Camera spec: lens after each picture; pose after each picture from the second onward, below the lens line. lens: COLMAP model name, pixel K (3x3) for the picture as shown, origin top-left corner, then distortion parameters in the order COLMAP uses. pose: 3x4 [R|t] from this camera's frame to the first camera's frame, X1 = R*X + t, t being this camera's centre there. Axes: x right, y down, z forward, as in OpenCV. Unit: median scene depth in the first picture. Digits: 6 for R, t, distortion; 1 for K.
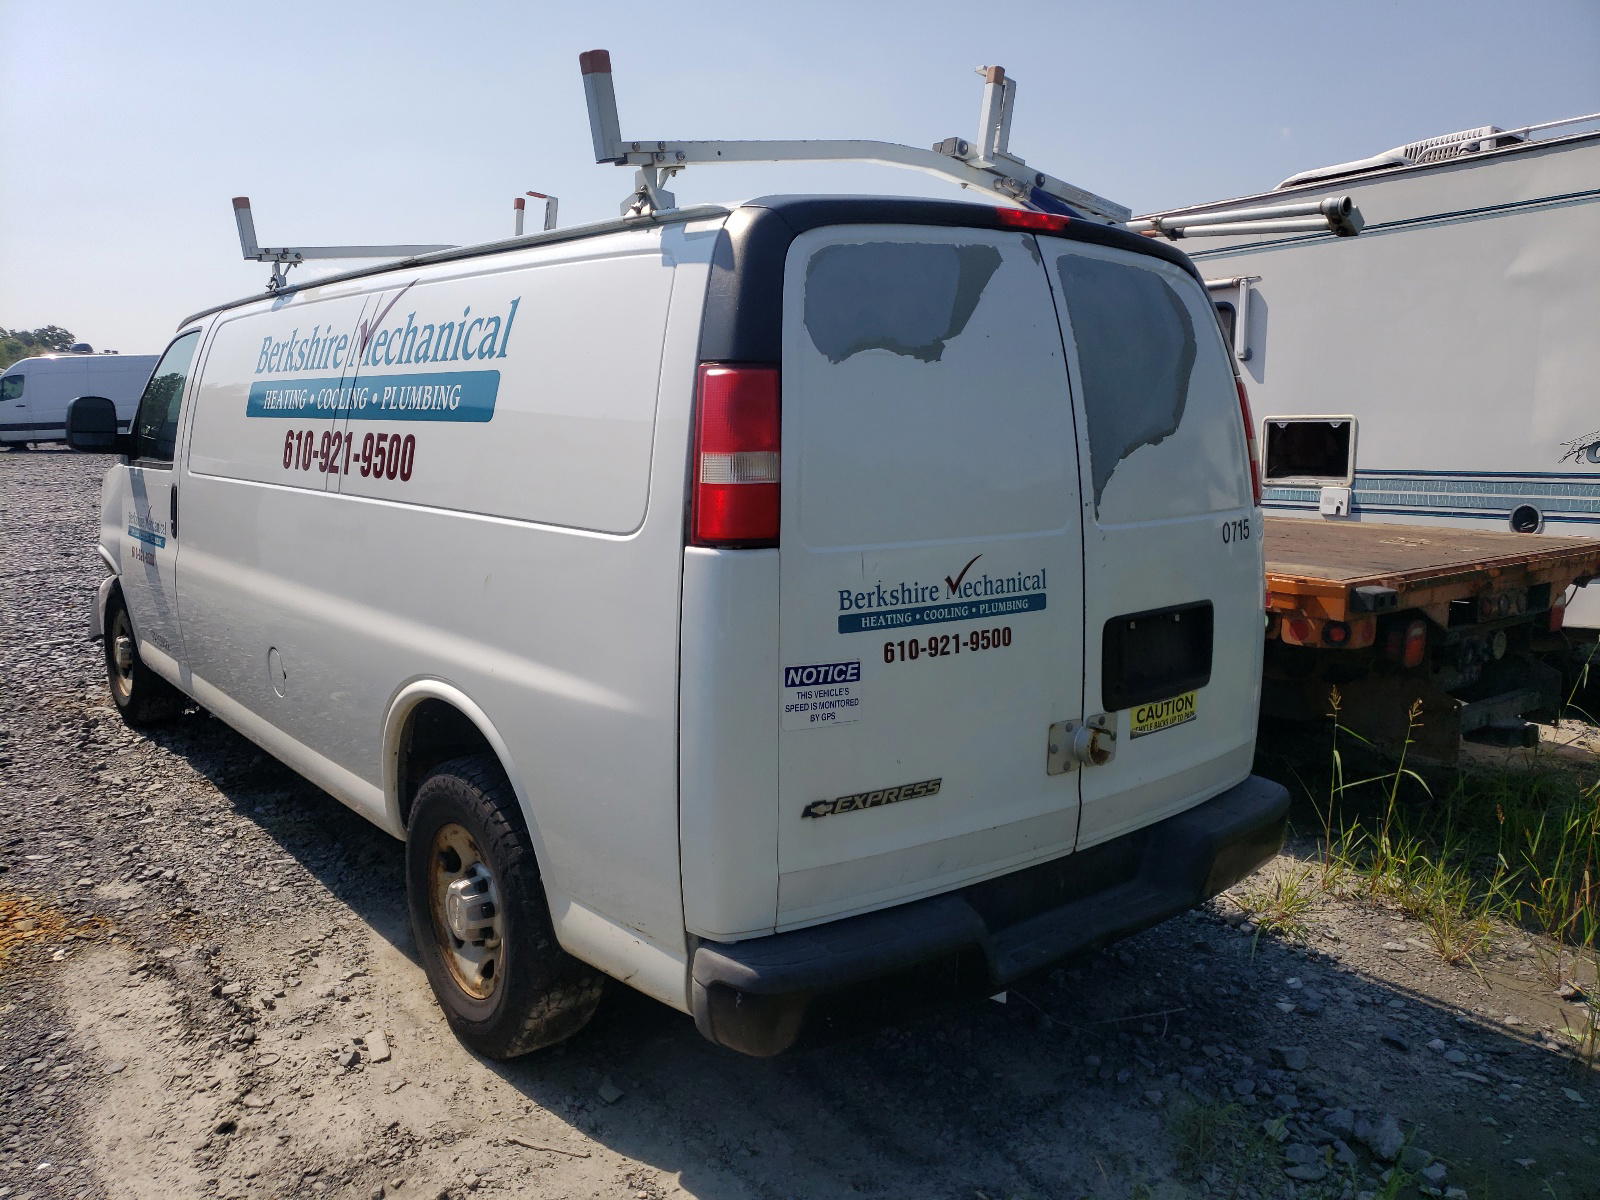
lens RADIAL K [[1243.6, 0, 800.0], [0, 1243.6, 600.0], [0, 0, 1]] dist [0.016640, 0.001159]
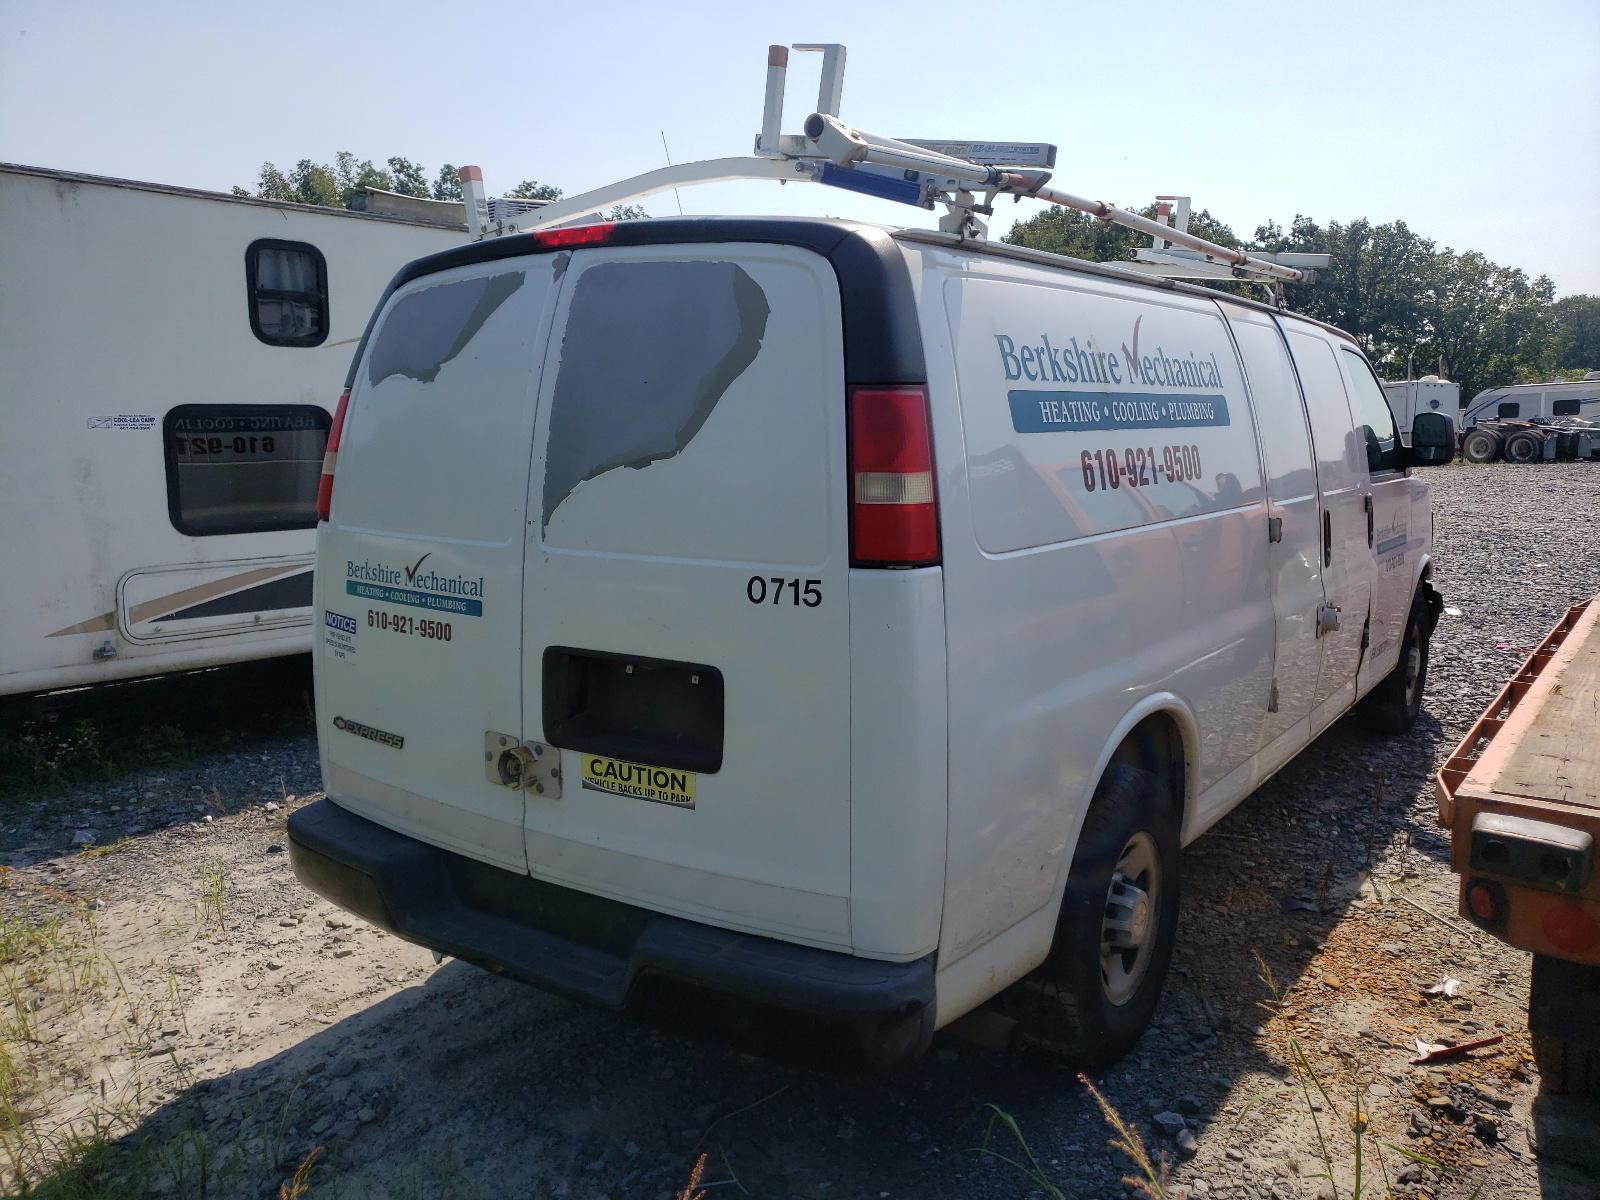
lens RADIAL K [[1290.5, 0, 800.0], [0, 1290.5, 600.0], [0, 0, 1]] dist [-0.000868, -0.002860]
pose [[0.293359, 0.137630, -0.946044, 1.325973], [-0.151334, 0.983791, 0.096195, -0.154198], [0.943948, 0.114949, 0.309432, 0.939539]]
